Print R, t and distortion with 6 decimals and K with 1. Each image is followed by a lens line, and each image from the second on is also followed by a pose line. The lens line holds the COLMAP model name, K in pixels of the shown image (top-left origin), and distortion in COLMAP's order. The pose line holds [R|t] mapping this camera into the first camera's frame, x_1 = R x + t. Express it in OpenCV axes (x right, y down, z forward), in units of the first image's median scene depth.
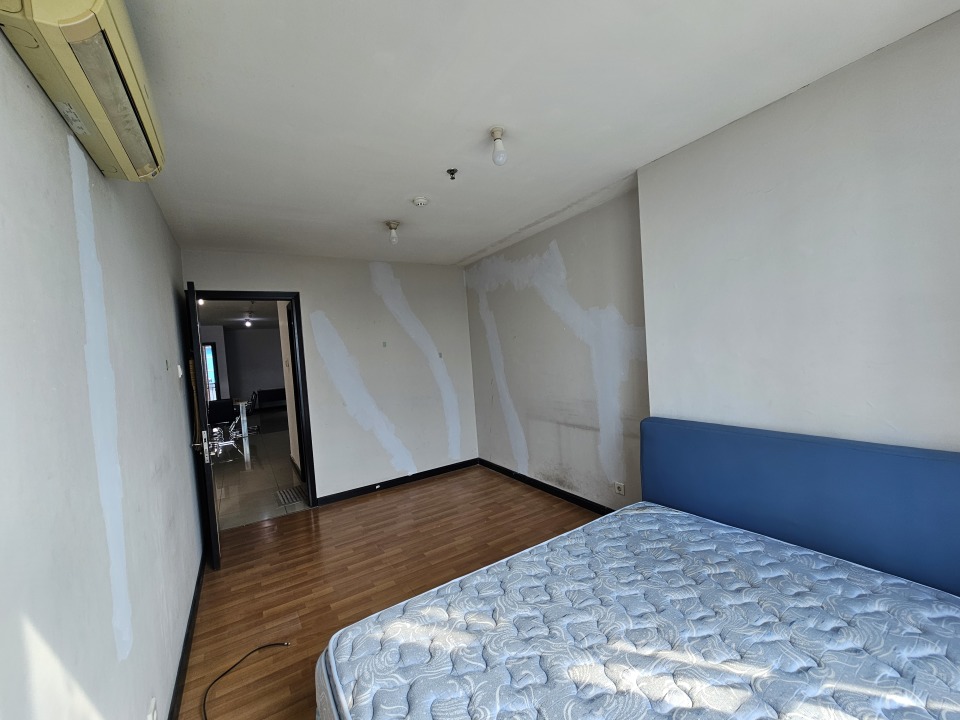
lens RADIAL K [[392.1, 0, 479.9], [0, 392.1, 361.6], [0, 0, 1]] dist [0.001538, 0.000323]
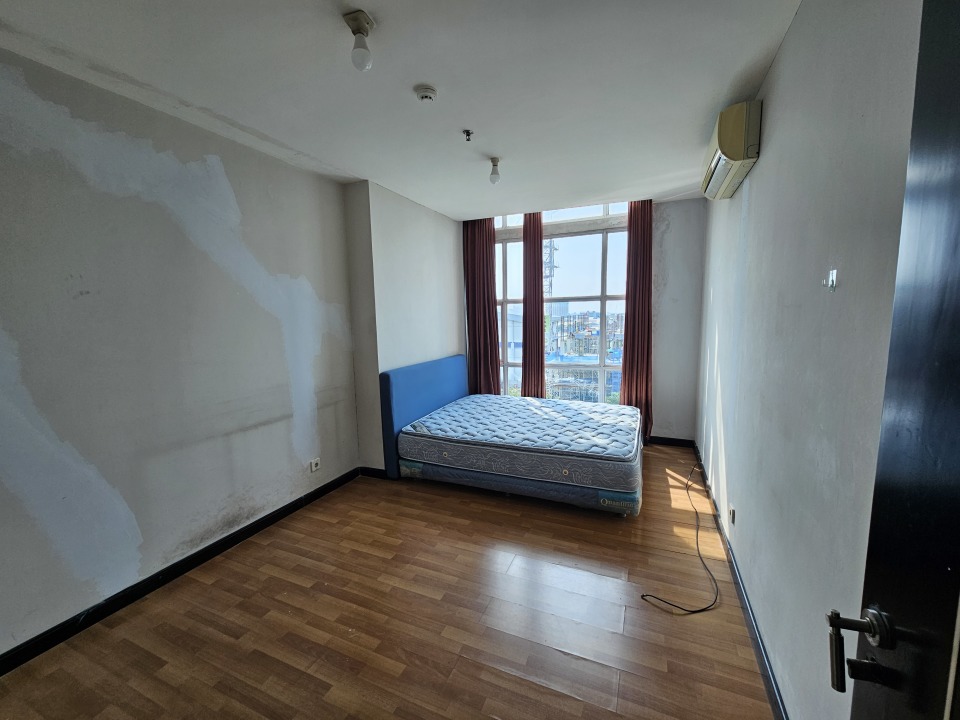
lens RADIAL K [[392.1, 0, 478.3], [0, 392.1, 359.3], [0, 0, 1]] dist [0.001538, 0.000323]
pose [[-0.570670, -0.006206, 0.821156, -0.606502], [0.085556, 0.994080, 0.066971, 0.024130], [-0.816710, 0.108473, -0.566761, 1.051423]]
